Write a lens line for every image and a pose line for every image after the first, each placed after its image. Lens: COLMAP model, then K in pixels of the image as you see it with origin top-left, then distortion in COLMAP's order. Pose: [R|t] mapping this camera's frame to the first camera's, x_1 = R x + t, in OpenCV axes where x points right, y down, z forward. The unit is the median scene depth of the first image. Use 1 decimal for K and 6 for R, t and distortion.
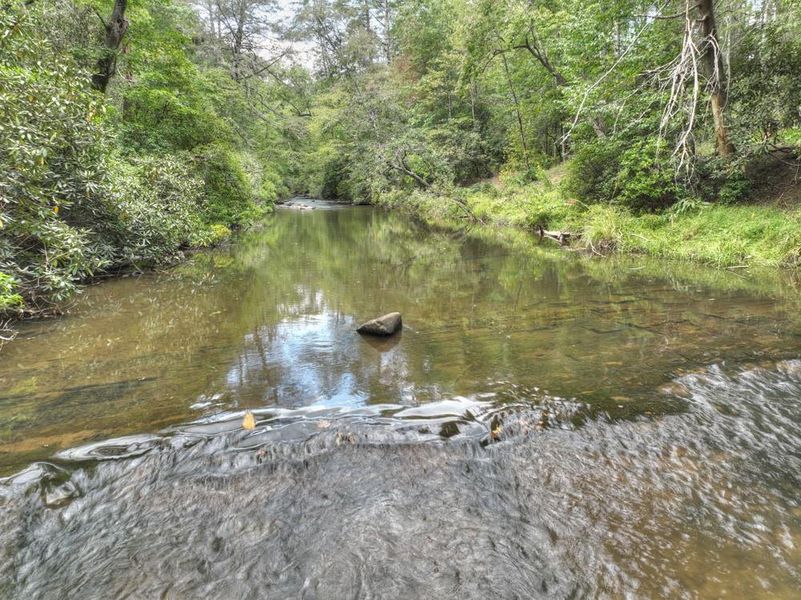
lens RADIAL K [[609.2, 0, 400.5], [0, 609.2, 300.0], [0, 0, 1]] dist [0.080111, -0.084314]
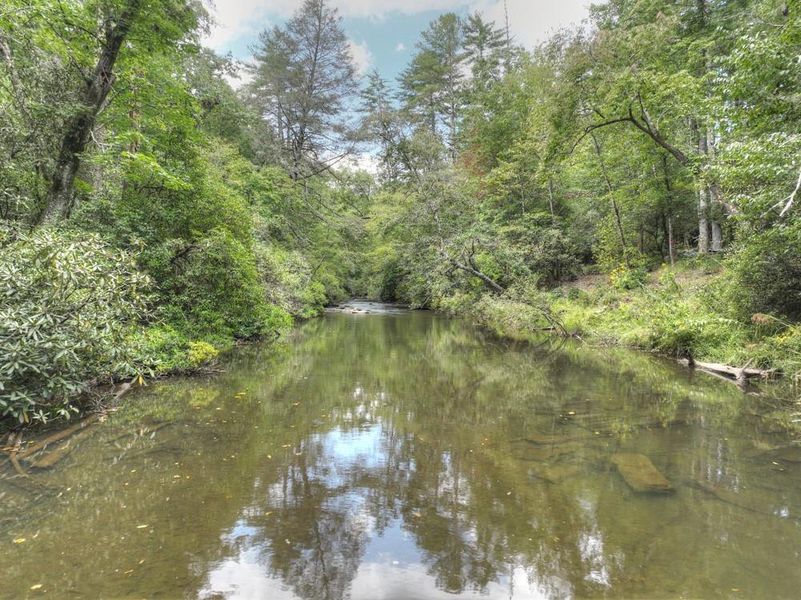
lens RADIAL K [[609.2, 0, 400.5], [0, 609.2, 300.0], [0, 0, 1]] dist [0.080111, -0.084314]
pose [[0.994687, 0.015953, -0.101705, -0.003537], [-0.032598, 0.985893, -0.164174, -0.028766], [0.097651, 0.166617, 0.981174, 0.156829]]
